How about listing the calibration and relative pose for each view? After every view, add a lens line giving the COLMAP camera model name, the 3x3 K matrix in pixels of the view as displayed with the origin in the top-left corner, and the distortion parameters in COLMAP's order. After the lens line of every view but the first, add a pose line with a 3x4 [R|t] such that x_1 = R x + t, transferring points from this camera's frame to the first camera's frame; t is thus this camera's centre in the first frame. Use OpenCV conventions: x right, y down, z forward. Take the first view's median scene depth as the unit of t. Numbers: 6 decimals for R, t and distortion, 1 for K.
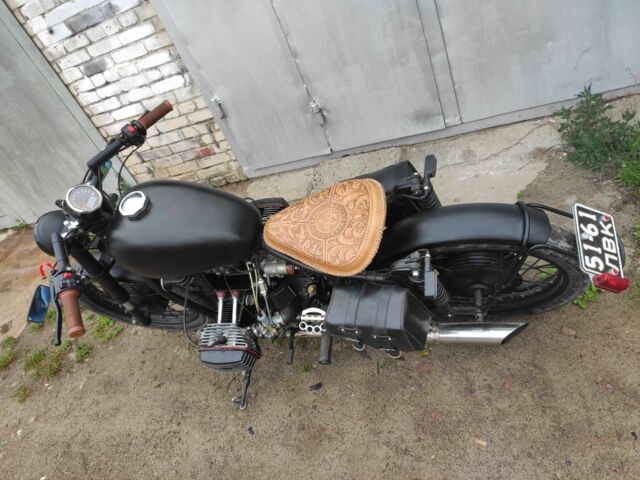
lens RADIAL K [[480.4, 0, 320.0], [0, 480.4, 240.0], [0, 0, 1]] dist [0.069503, -0.079561]
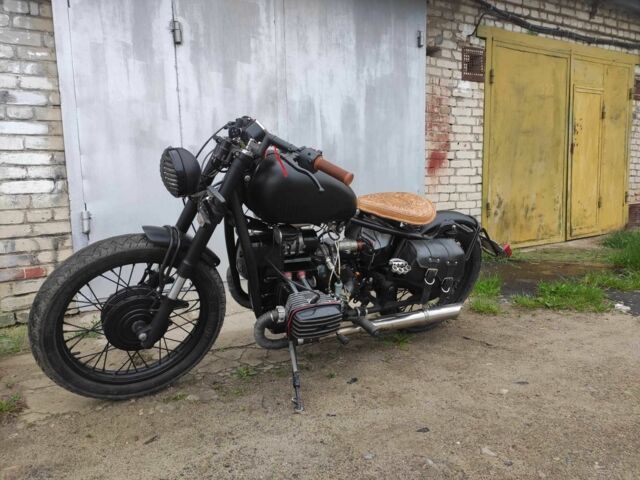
lens RADIAL K [[477.1, 0, 323.4], [0, 477.1, 239.8], [0, 0, 1]] dist [0.059482, -0.062397]
pose [[0.646913, 0.266069, 0.714640, -0.843792], [0.272434, 0.794667, -0.542480, 0.581657], [-0.712238, 0.545630, 0.441594, 0.390597]]
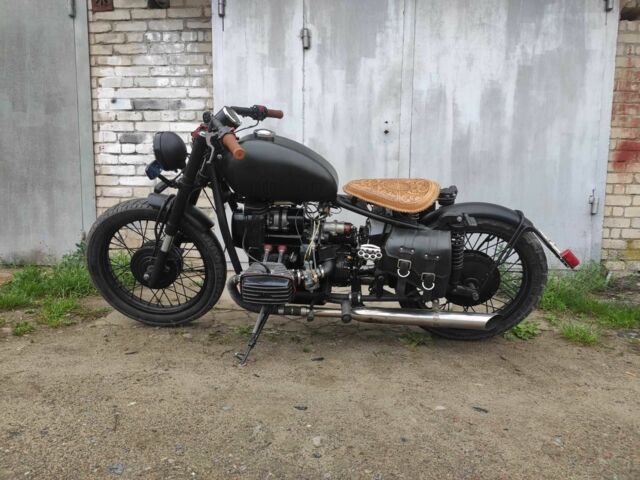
lens RADIAL K [[480.4, 0, 320.0], [0, 480.4, 240.0], [0, 0, 1]] dist [0.069503, -0.079561]
pose [[0.908769, 0.355690, 0.218230, -0.319273], [-0.171345, 0.794891, -0.582056, 0.684834], [-0.380501, 0.491562, 0.783318, 0.018437]]
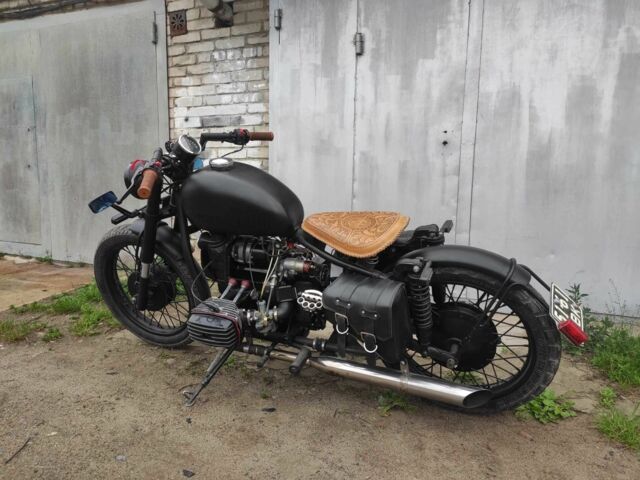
lens RADIAL K [[480.4, 0, 320.0], [0, 480.4, 240.0], [0, 0, 1]] dist [0.069503, -0.079561]
pose [[0.912683, 0.397002, -0.096951, 0.042853], [-0.392964, 0.787421, -0.474917, 0.436125], [-0.112202, 0.471547, 0.874674, -0.035372]]
